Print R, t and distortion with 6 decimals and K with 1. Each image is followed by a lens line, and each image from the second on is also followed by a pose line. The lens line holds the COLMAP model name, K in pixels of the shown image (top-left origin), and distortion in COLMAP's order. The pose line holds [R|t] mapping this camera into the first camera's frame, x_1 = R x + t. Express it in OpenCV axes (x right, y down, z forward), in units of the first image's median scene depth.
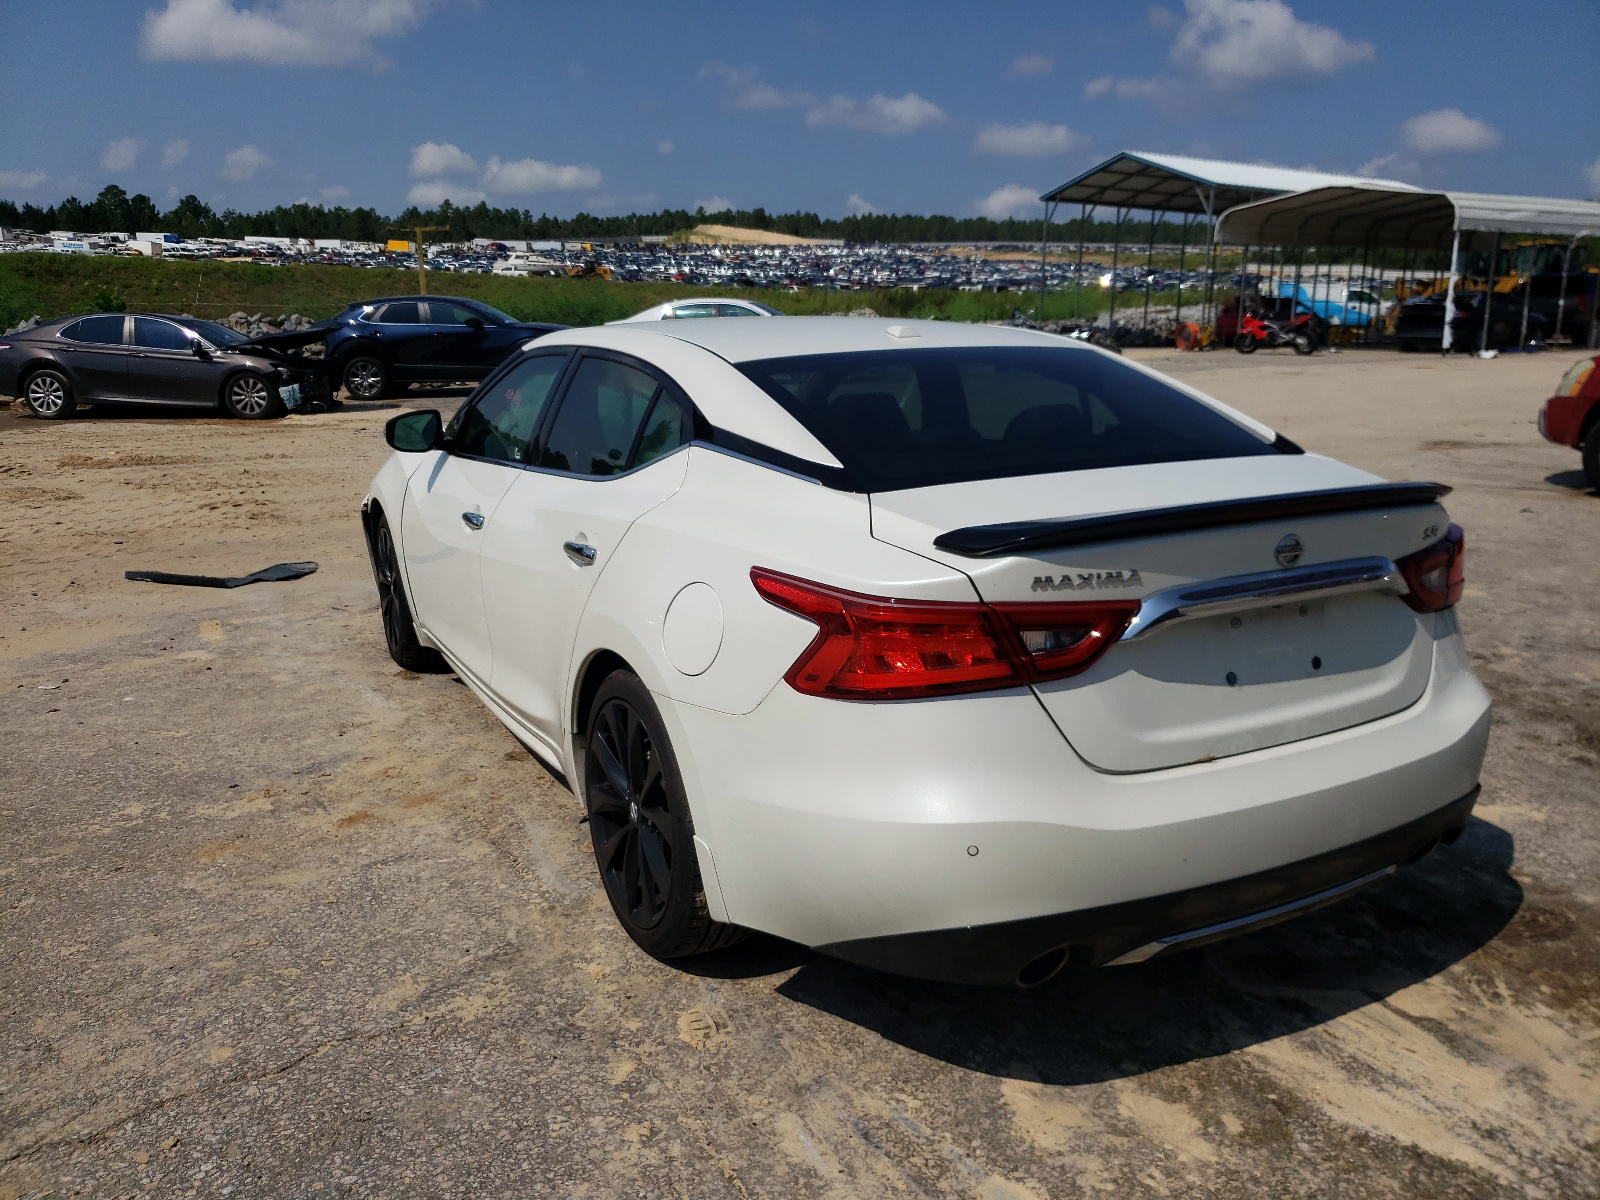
lens RADIAL K [[1229.6, 0, 800.4], [0, 1229.6, 657.3], [0, 0, 1]] dist [-0.100570, 0.145317]
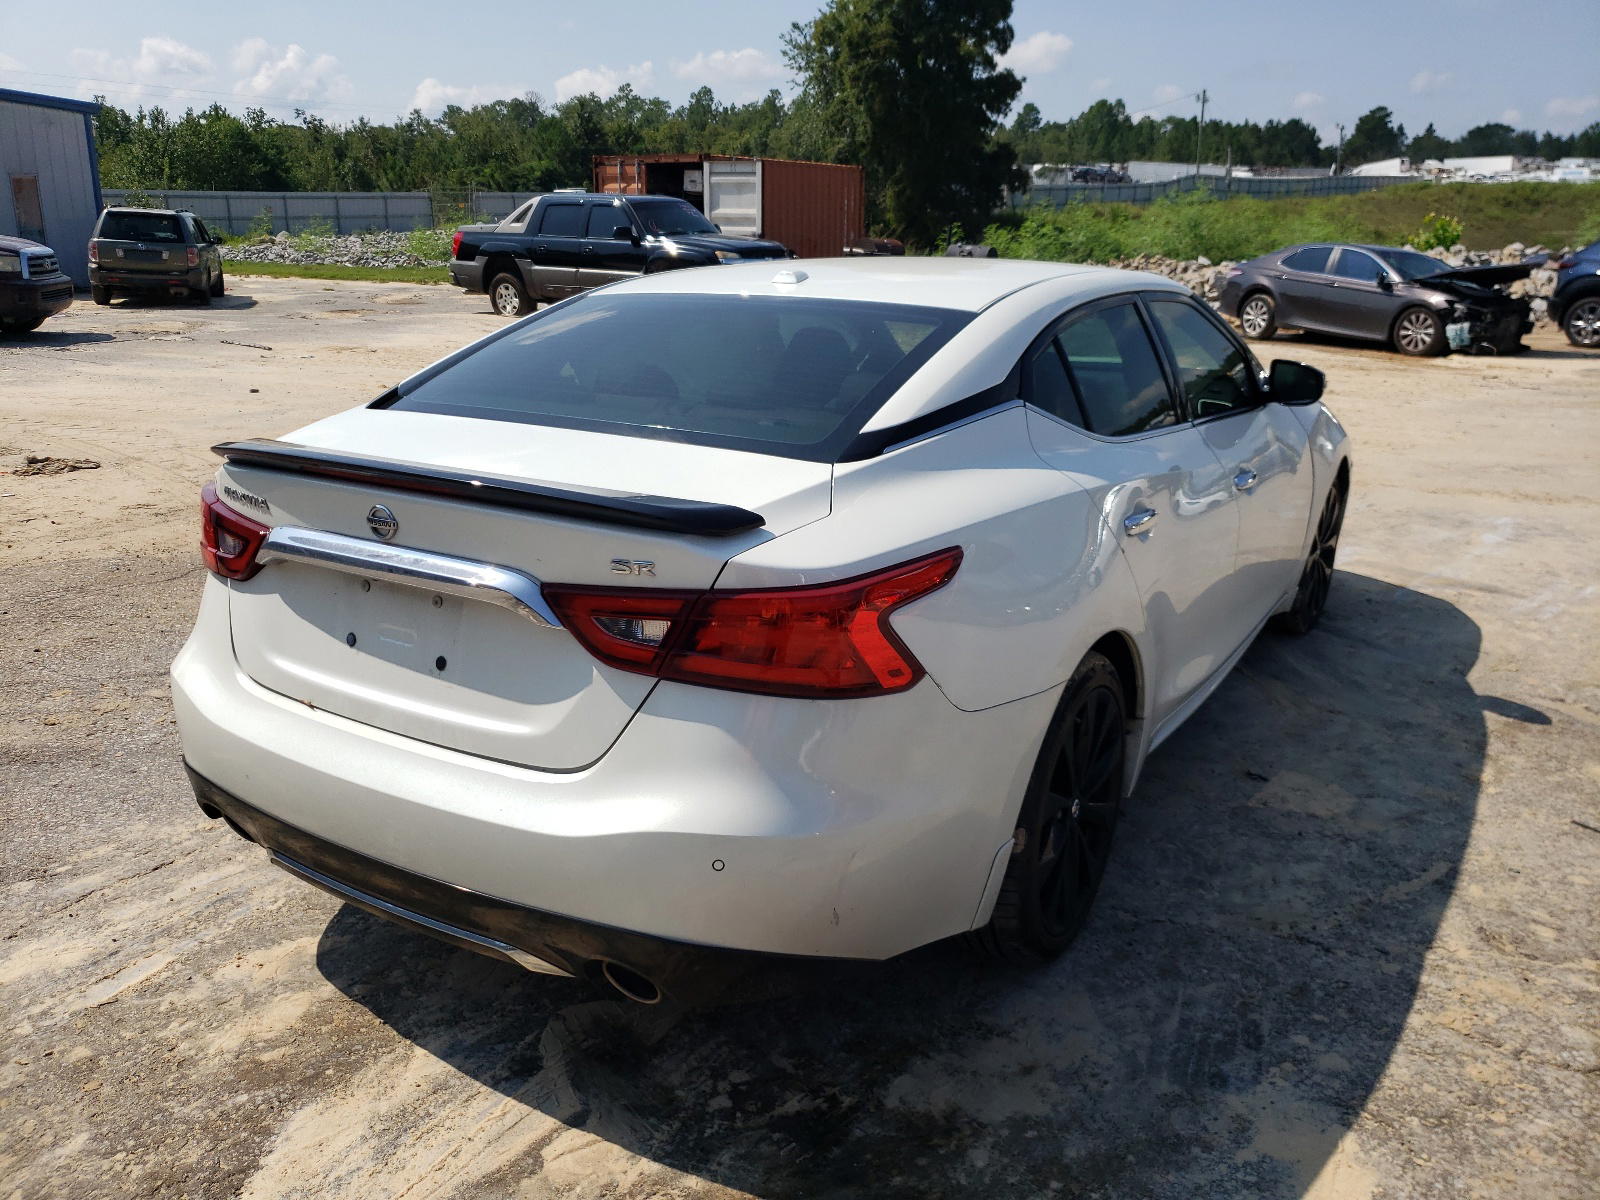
lens RADIAL K [[1227.6, 0, 825.8], [0, 1227.6, 626.2], [0, 0, 1]] dist [-0.028270, 0.047651]
pose [[0.517765, 0.269269, -0.812043, 1.276519], [-0.247814, 0.955689, 0.158894, -0.230525], [0.818846, 0.118966, 0.561550, 0.719185]]
